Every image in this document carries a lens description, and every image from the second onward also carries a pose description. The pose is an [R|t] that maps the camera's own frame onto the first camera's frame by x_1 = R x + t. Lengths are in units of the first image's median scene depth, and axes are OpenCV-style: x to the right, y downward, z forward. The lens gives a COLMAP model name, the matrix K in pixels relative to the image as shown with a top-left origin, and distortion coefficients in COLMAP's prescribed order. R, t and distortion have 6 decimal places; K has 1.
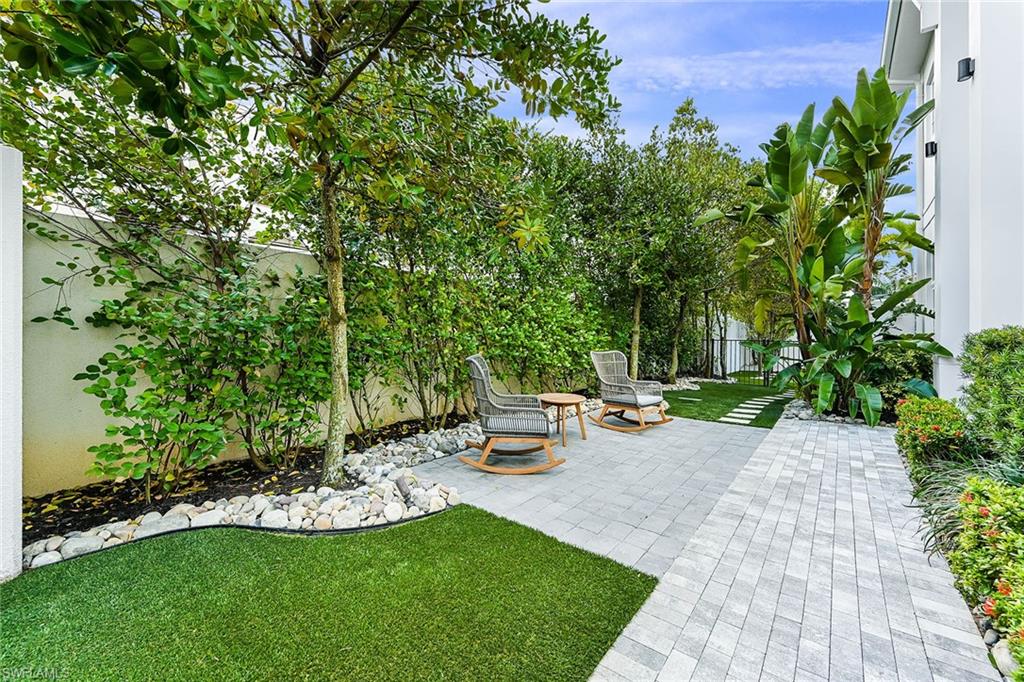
lens RADIAL K [[401.9, 0, 513.0], [0, 401.9, 337.0], [0, 0, 1]] dist [-0.002371, -0.000224]
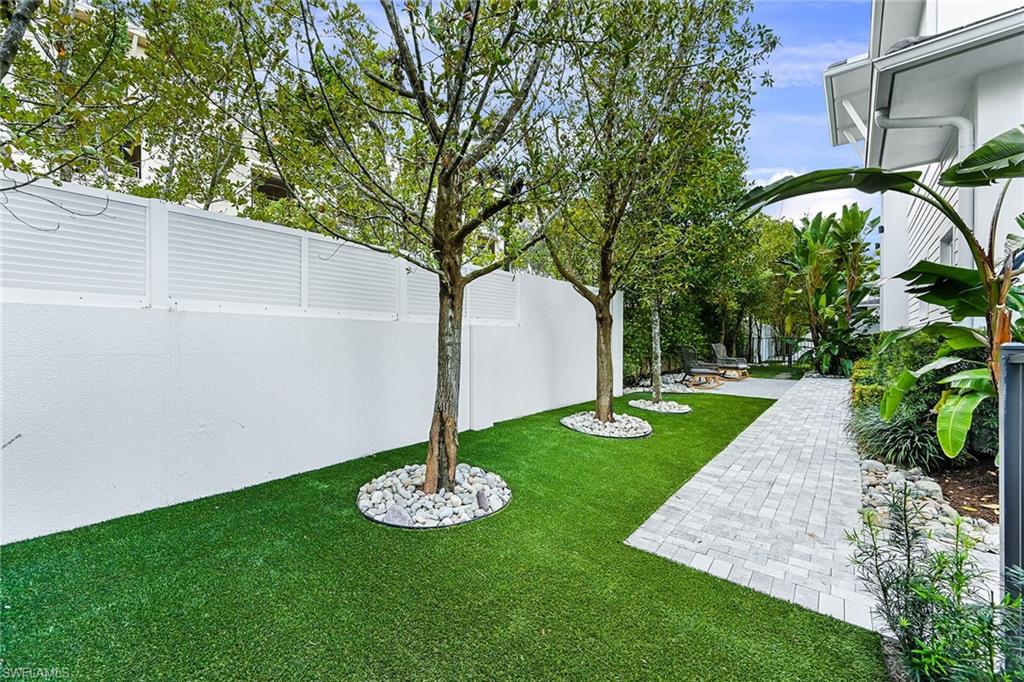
lens RADIAL K [[401.9, 0, 510.8], [0, 401.9, 344.7], [0, 0, 1]] dist [-0.002371, -0.000224]
pose [[0.999779, -0.007712, -0.019549, -0.723344], [0.008014, 0.999849, 0.015414, 0.002107], [0.019427, -0.015568, 0.999690, -0.987561]]
